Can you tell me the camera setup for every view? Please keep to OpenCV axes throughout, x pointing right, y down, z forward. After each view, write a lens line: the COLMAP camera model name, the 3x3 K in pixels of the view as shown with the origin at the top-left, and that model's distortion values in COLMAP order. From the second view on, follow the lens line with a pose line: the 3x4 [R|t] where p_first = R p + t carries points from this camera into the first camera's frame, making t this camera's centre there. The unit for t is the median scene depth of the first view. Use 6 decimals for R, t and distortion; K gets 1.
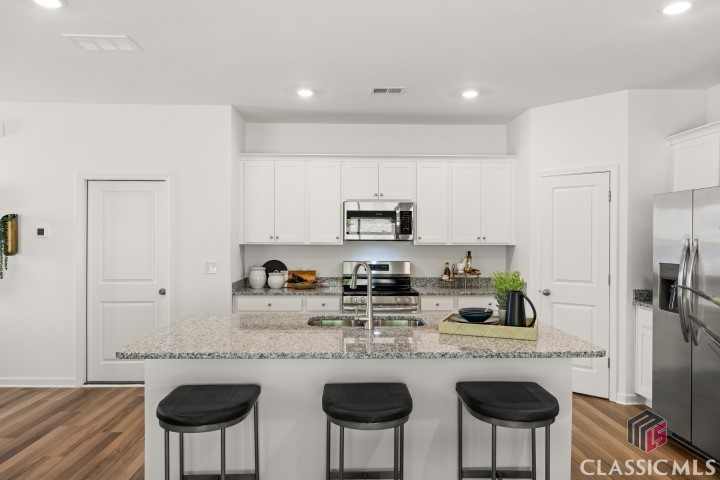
lens RADIAL K [[481.5, 0, 359.4], [0, 481.5, 240.9], [0, 0, 1]] dist [0.002274, 0.000030]
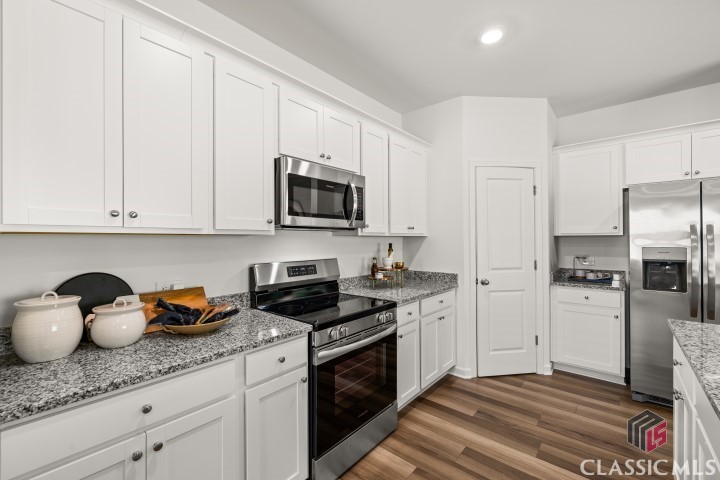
lens RADIAL K [[300.5, 0, 360.6], [0, 300.5, 238.9], [0, 0, 1]] dist [-0.000303, 0.000123]
pose [[0.675373, -0.005376, 0.737457, -0.223131], [0.010343, 0.999944, -0.002183, 0.014641], [-0.737404, 0.009102, 0.675391, 0.696191]]
